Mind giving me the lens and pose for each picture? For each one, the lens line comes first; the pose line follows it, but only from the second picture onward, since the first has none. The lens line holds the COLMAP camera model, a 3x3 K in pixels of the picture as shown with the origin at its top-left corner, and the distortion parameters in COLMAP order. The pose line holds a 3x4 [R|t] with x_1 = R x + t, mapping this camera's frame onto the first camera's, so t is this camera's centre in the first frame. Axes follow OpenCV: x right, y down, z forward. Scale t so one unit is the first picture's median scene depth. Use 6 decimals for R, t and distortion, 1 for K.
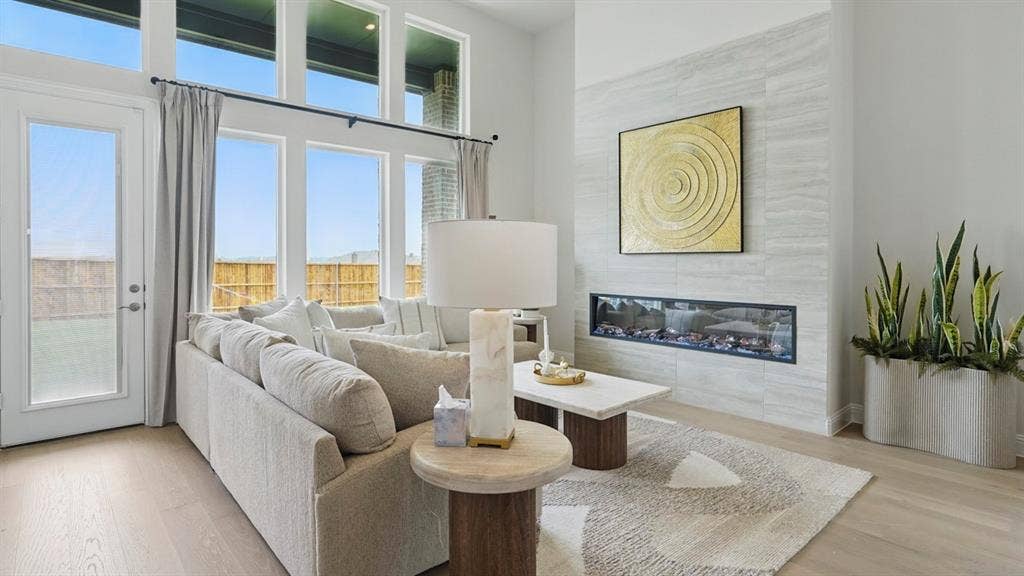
lens RADIAL K [[517.3, 0, 512.9], [0, 517.3, 265.4], [0, 0, 1]] dist [-0.004426, 0.000750]
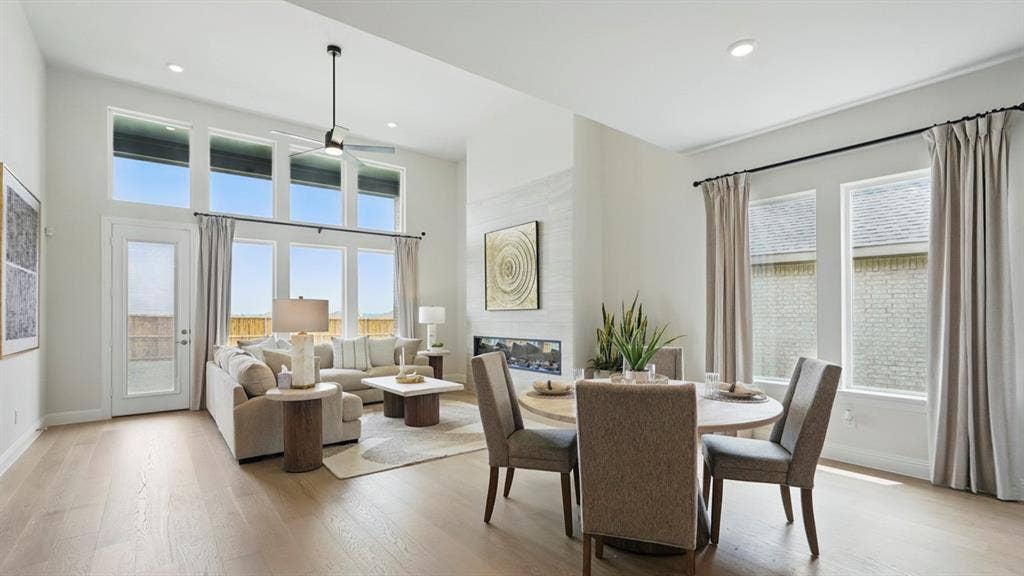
lens RADIAL K [[459.9, 0, 517.1], [0, 459.9, 314.5], [0, 0, 1]] dist [0.001214, 0.000273]
pose [[0.998178, -0.005935, -0.060047, 0.482444], [0.005144, 0.999898, -0.013318, 0.011665], [0.060120, 0.012985, 0.998107, -0.488938]]
